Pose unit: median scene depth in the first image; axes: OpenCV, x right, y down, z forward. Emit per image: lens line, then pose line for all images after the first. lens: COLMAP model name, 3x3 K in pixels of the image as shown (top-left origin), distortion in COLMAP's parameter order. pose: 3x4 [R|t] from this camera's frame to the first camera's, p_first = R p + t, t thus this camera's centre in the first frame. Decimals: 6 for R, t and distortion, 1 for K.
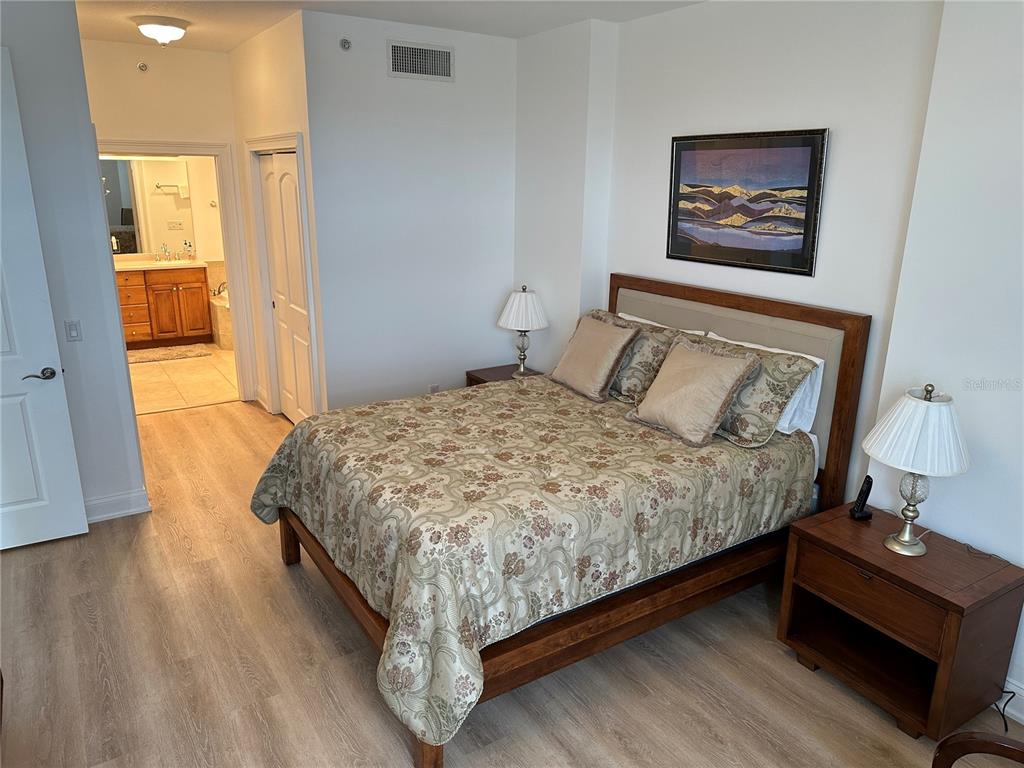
lens RADIAL K [[720.1, 0, 511.1], [0, 720.1, 383.1], [0, 0, 1]] dist [0.009171, -0.013691]
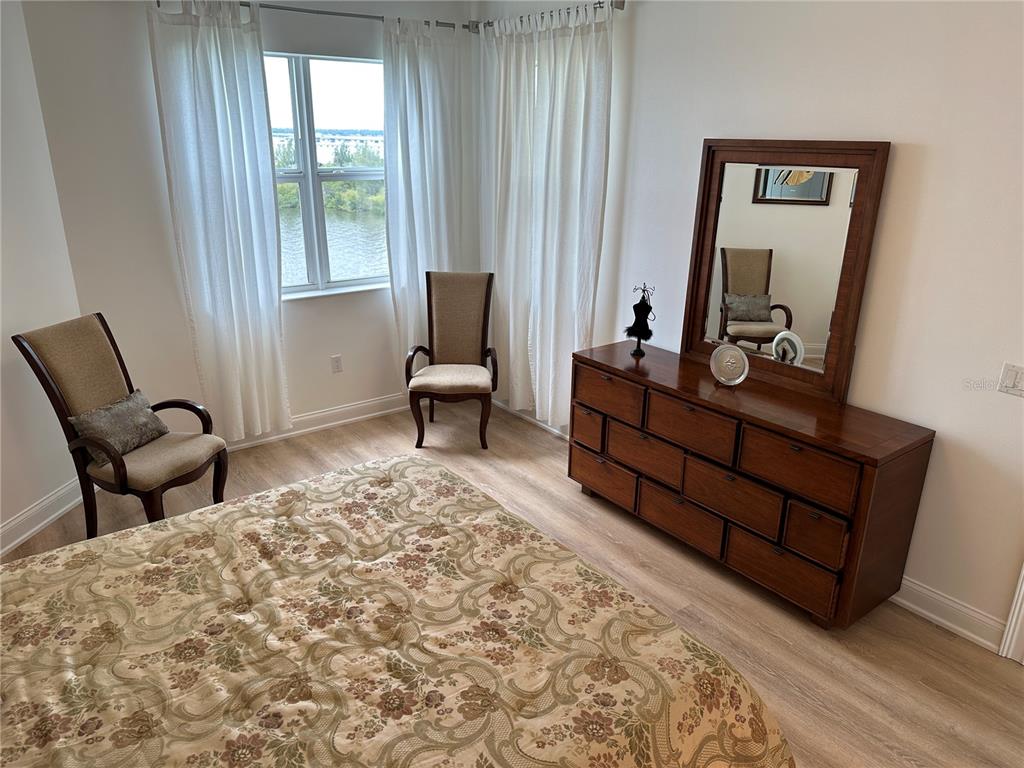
lens RADIAL K [[720.1, 0, 514.9], [0, 720.1, 384.5], [0, 0, 1]] dist [0.009171, -0.013691]
pose [[-0.996358, -0.001267, -0.085260, -0.117141], [-0.050142, 0.817447, 0.573817, -0.401888], [0.068968, 0.576003, -0.814533, 1.392415]]
